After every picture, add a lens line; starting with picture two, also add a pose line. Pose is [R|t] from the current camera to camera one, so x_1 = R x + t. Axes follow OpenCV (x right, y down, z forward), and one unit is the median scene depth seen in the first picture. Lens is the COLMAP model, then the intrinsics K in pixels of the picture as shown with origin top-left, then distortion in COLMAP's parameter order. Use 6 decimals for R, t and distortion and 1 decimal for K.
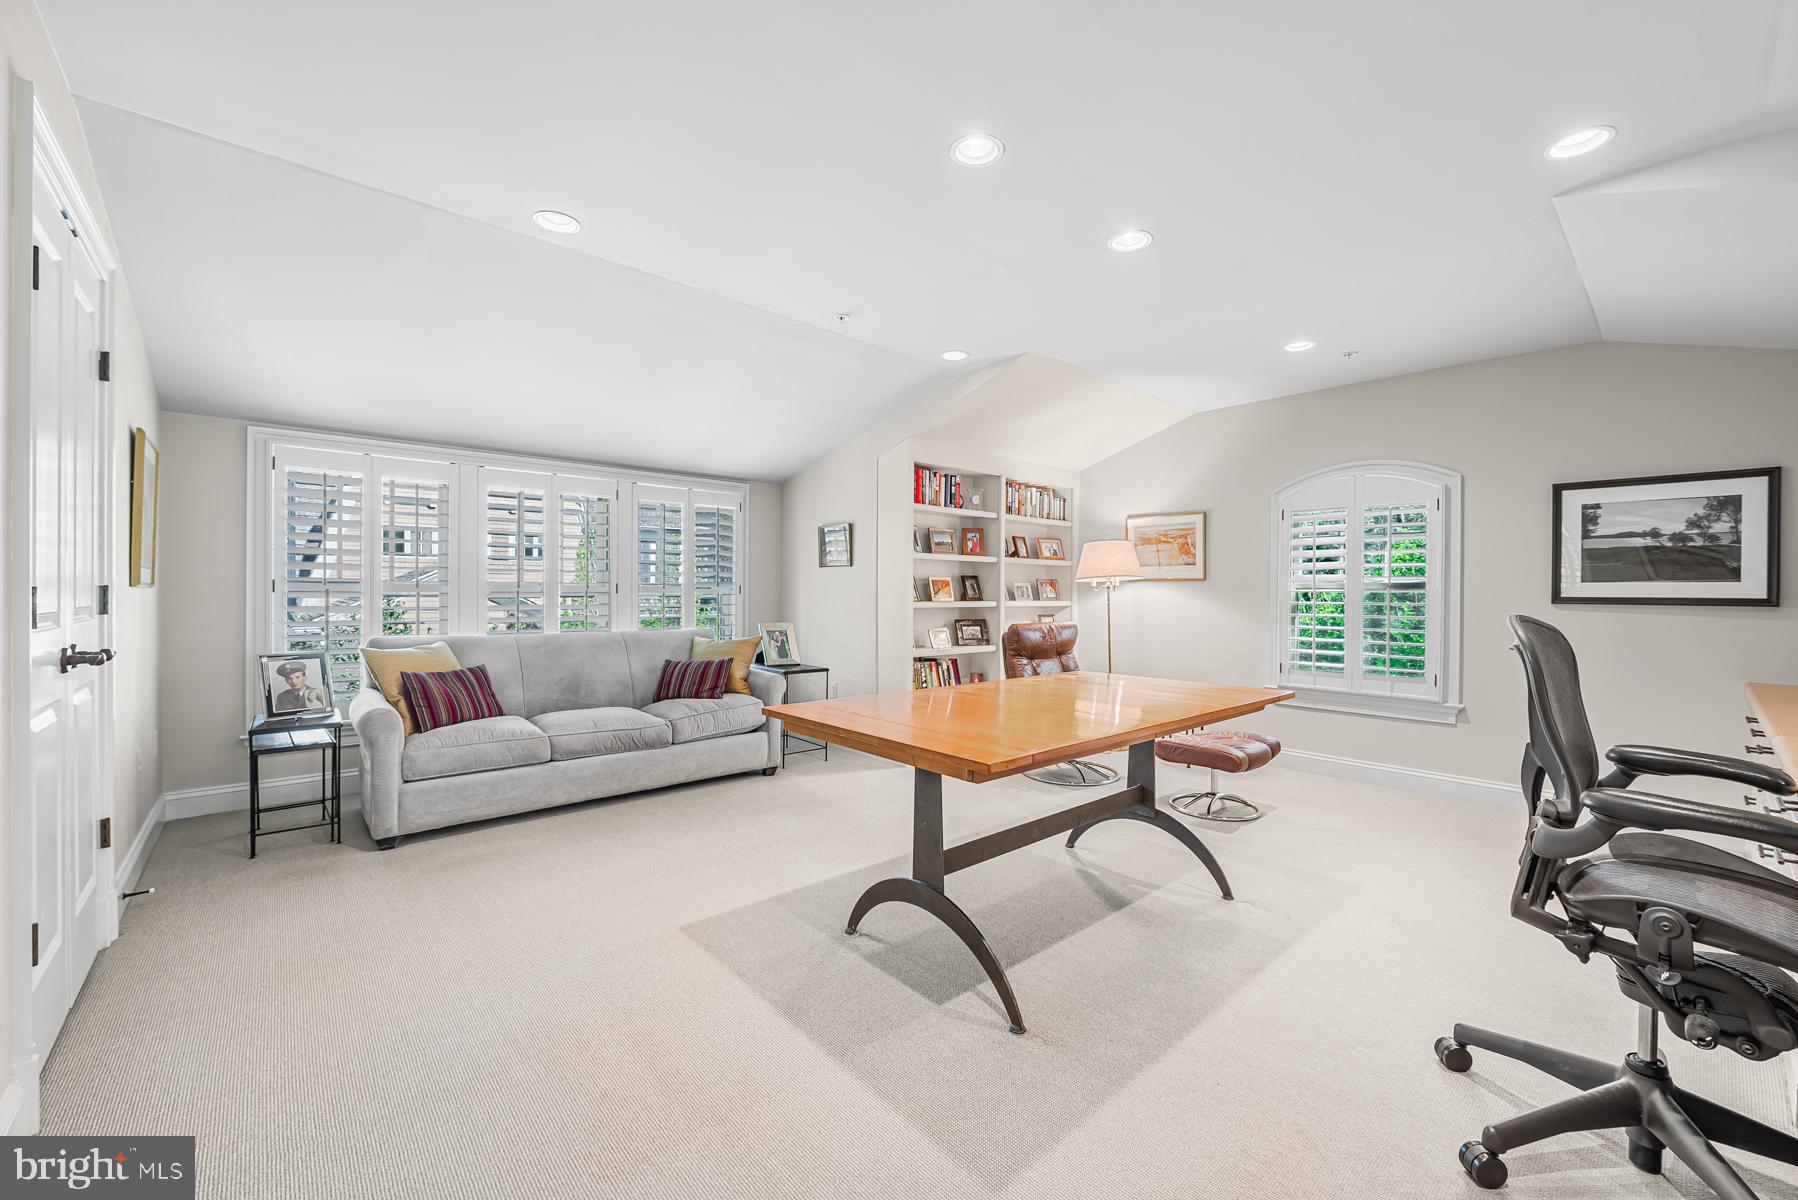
lens RADIAL K [[719.6, 0, 904.9], [0, 719.6, 598.5], [0, 0, 1]] dist [-0.004121, -0.000714]
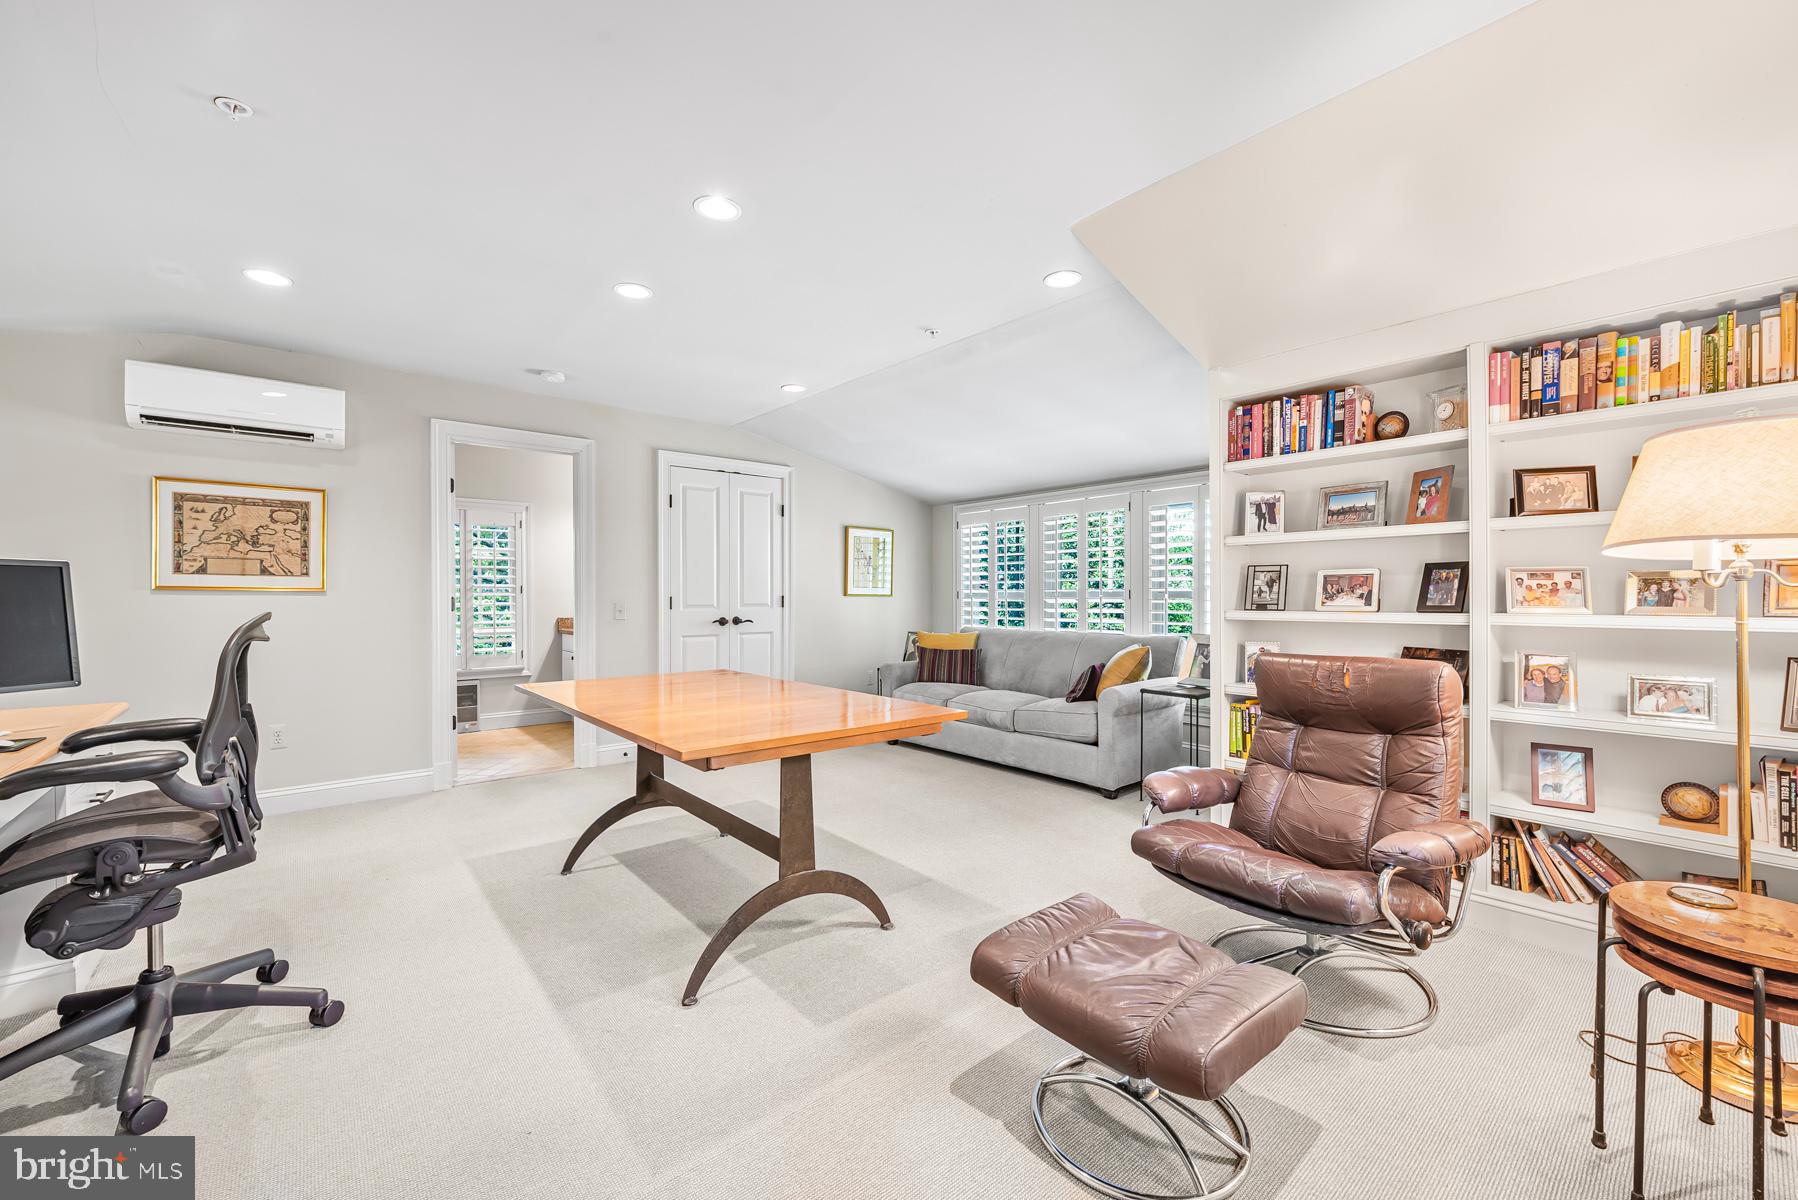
lens RADIAL K [[719.6, 0, 903.3], [0, 719.6, 597.2], [0, 0, 1]] dist [-0.004121, -0.000714]
pose [[-0.032382, -0.011897, -0.999405, 0.658368], [-0.014845, 0.999825, -0.011421, 0.004541], [0.999365, 0.014466, -0.032553, 0.690401]]
